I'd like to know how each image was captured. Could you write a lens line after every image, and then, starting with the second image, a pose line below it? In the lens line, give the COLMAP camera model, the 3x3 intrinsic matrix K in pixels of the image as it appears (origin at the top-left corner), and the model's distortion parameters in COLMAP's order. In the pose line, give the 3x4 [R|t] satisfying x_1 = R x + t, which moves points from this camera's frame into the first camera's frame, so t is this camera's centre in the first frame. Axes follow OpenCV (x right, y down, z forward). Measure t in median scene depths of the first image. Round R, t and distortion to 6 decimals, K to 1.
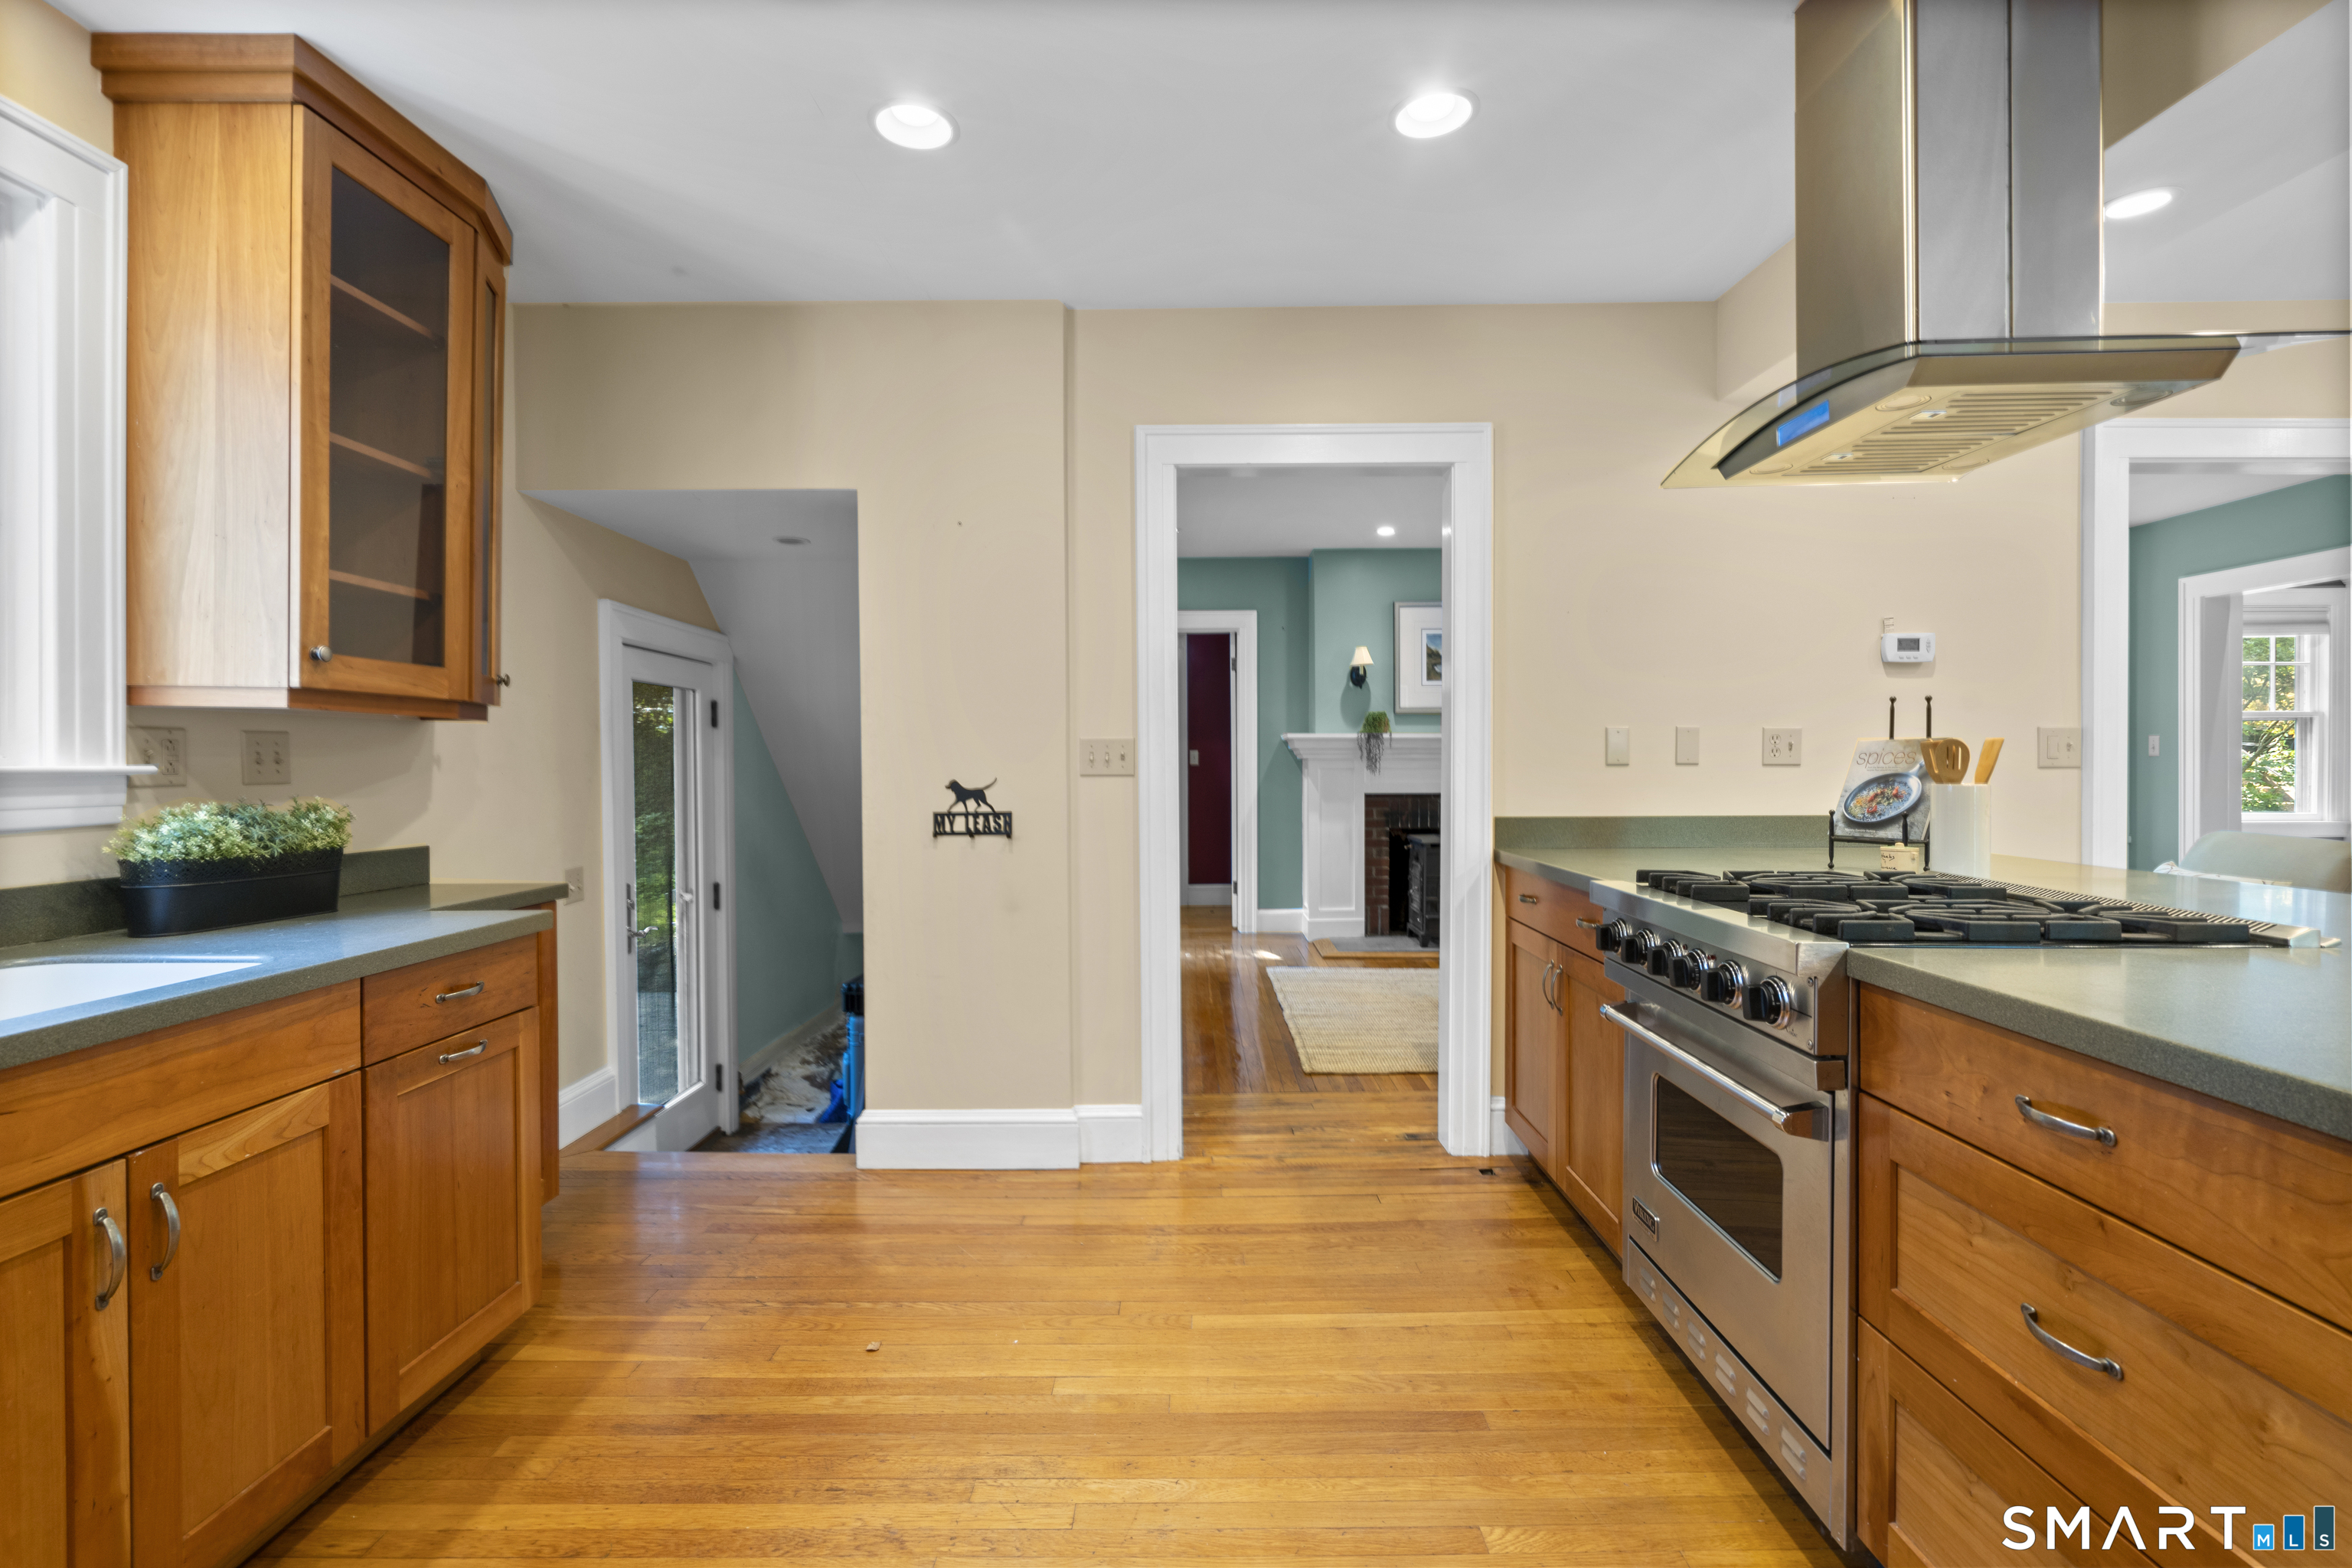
lens RADIAL K [[1062.8, 0, 1184.9], [0, 1062.8, 771.4], [0, 0, 1]] dist [-0.003959, 0.002372]
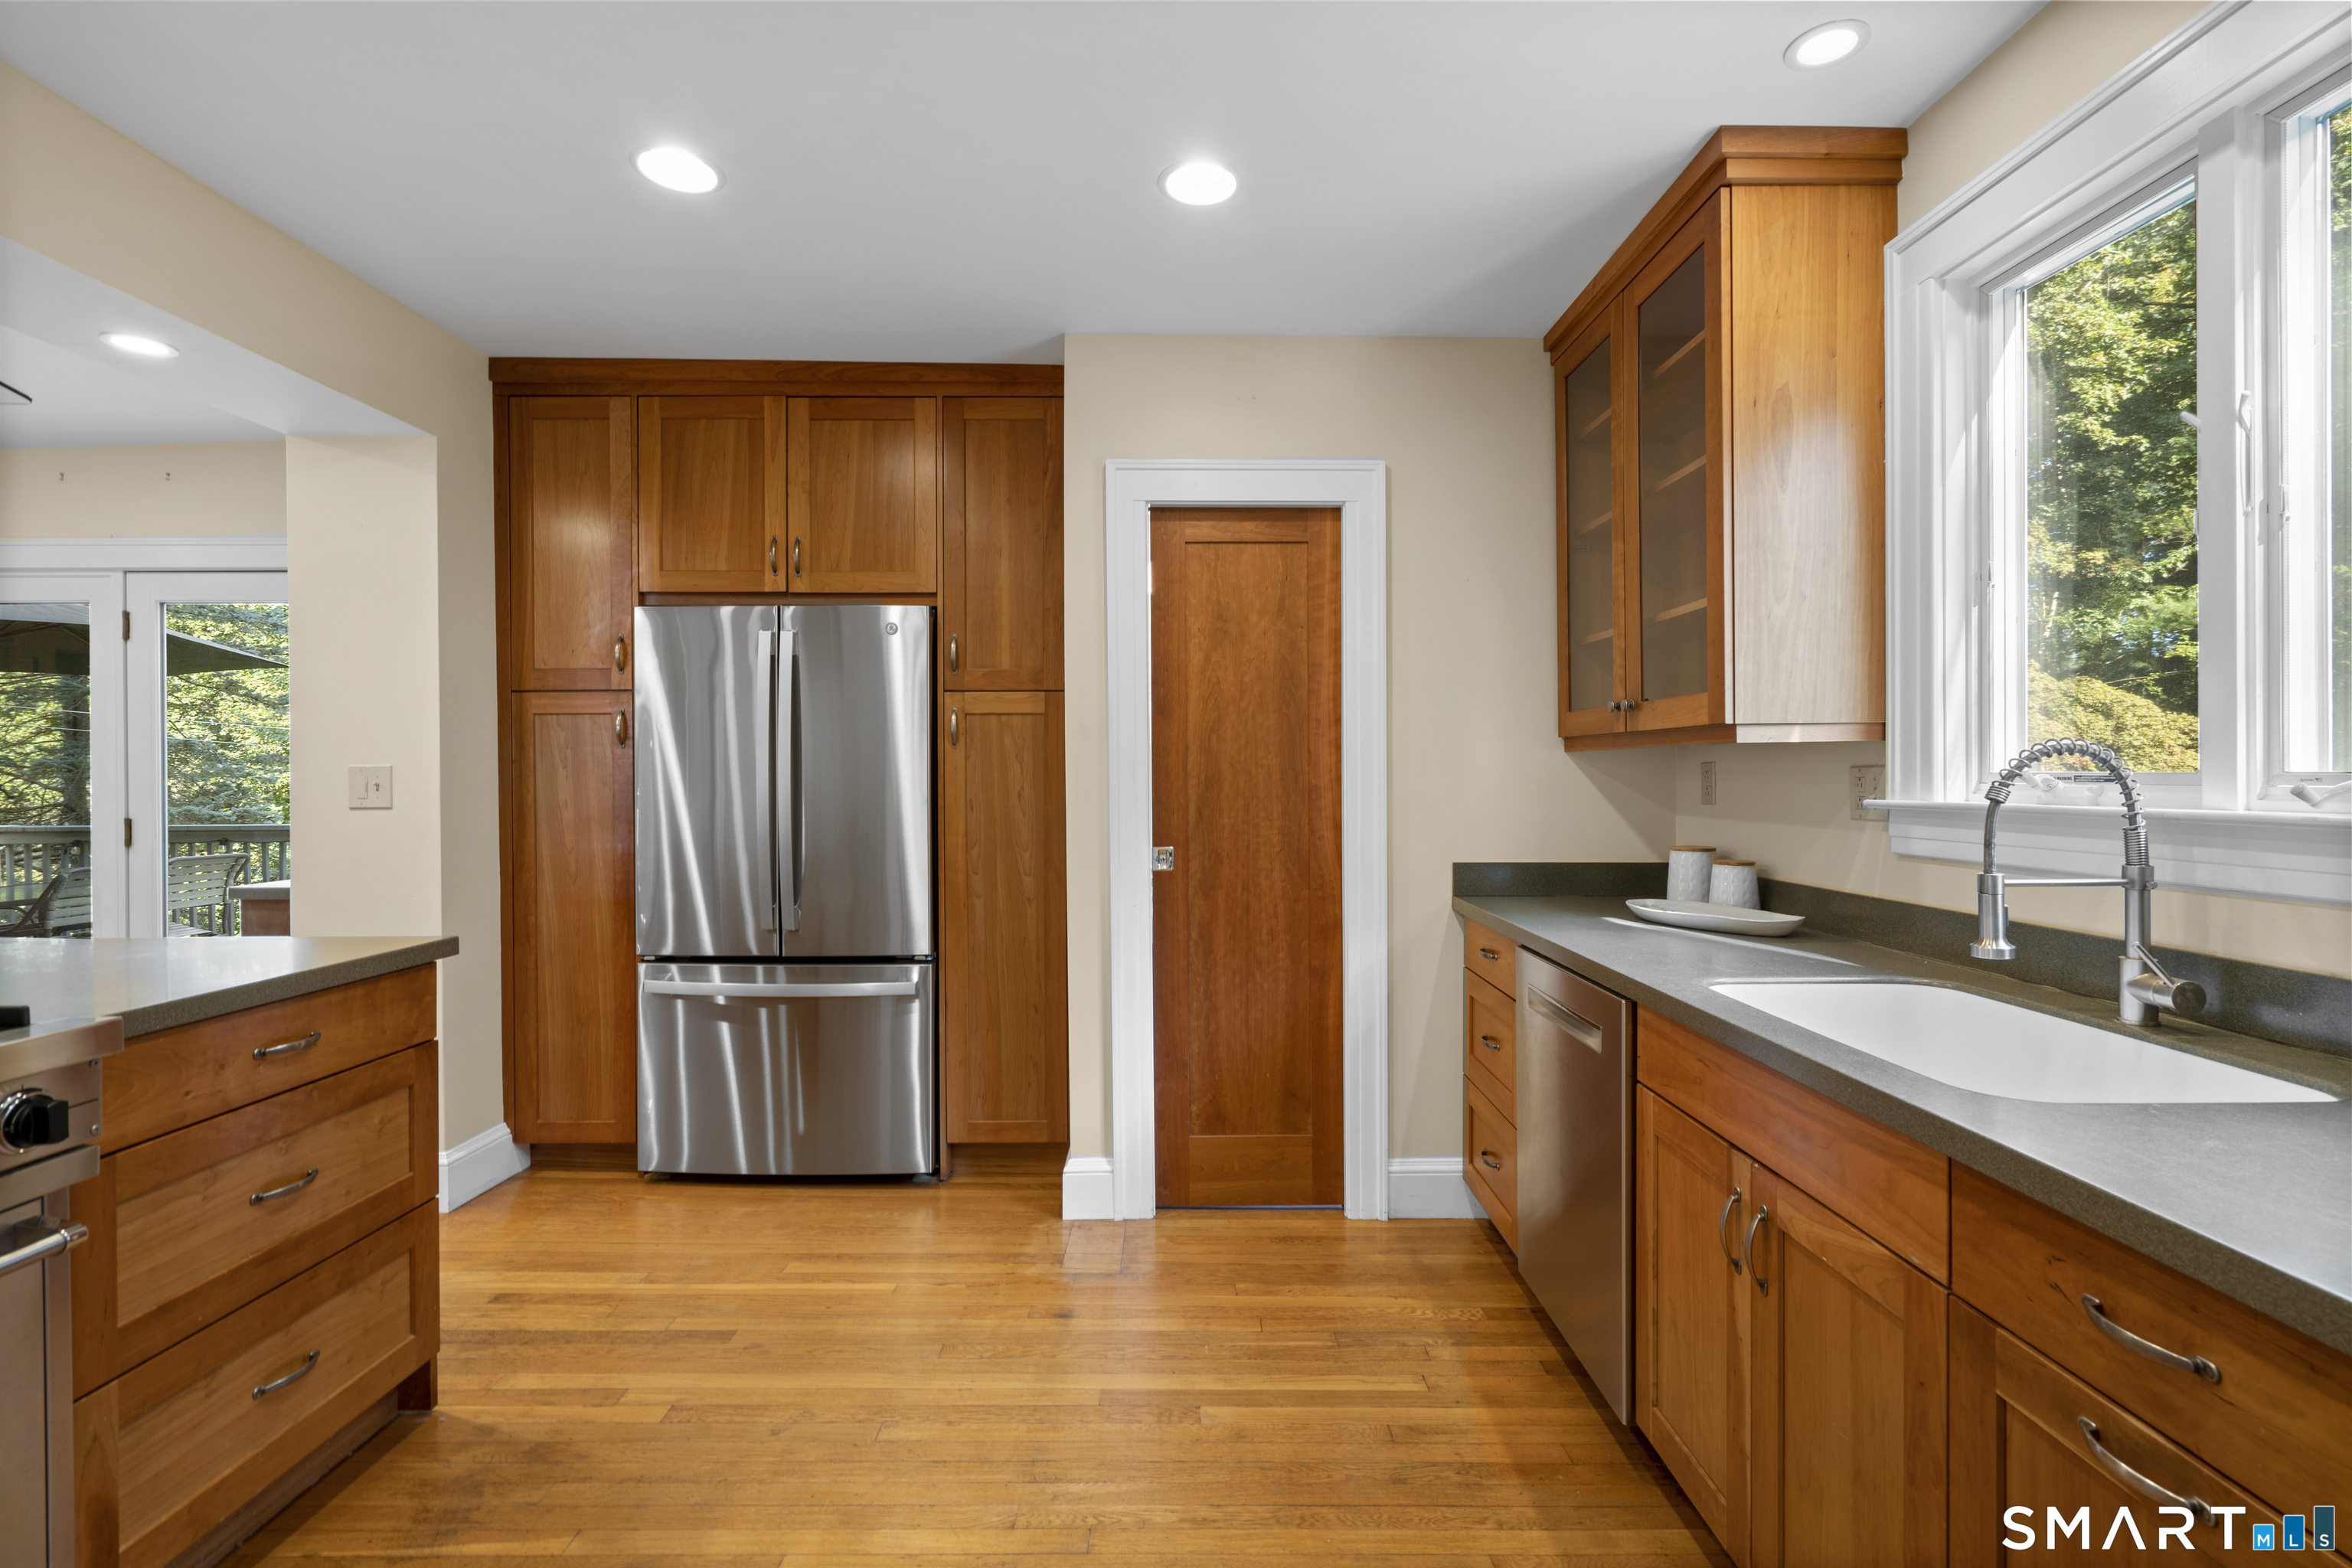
lens RADIAL K [[1062.8, 0, 1189.3], [0, 1062.8, 781.9], [0, 0, 1]] dist [-0.003959, 0.002372]
pose [[-0.999860, 0.009223, -0.013956, -0.269353], [0.009024, 0.999858, 0.014235, -0.039214], [0.014085, 0.014107, -0.999801, 1.441532]]
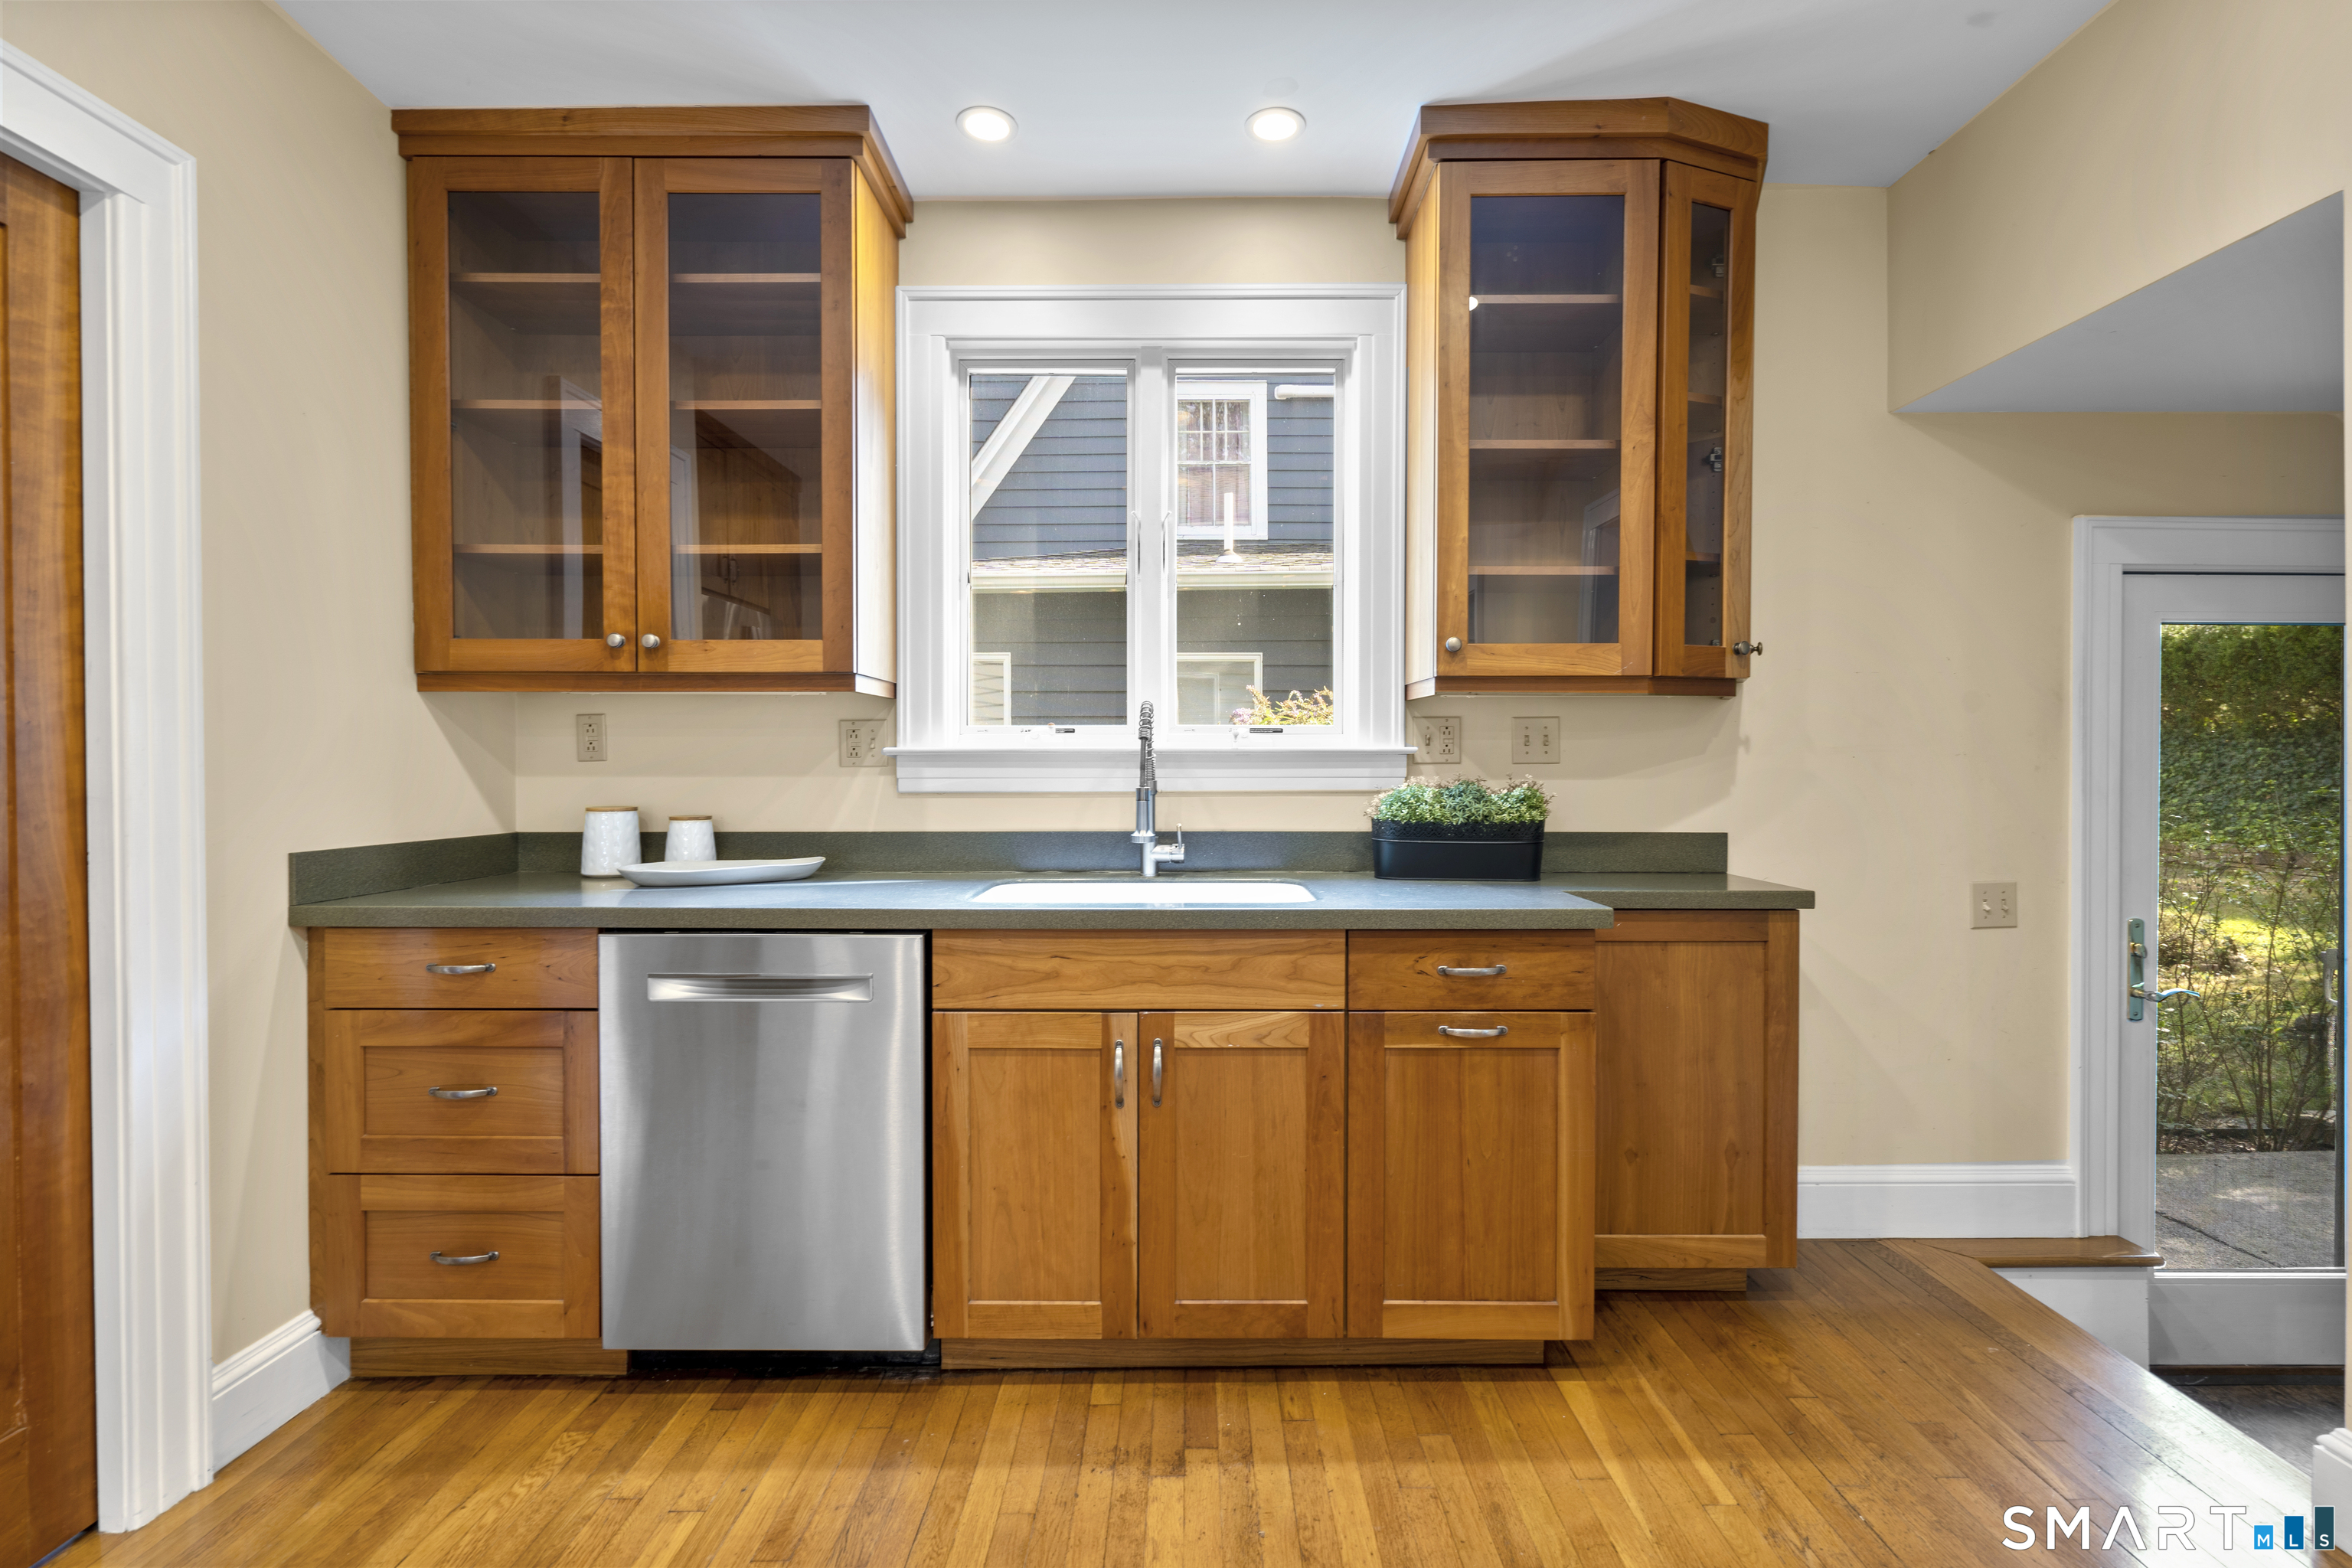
lens RADIAL K [[1062.8, 0, 1190.5], [0, 1062.8, 775.2], [0, 0, 1]] dist [-0.003959, 0.002372]
pose [[0.005653, 0.017159, -0.999837, 0.309637], [-0.007156, 0.999828, 0.017119, 0.009314], [0.999958, 0.007058, 0.005775, 0.726114]]
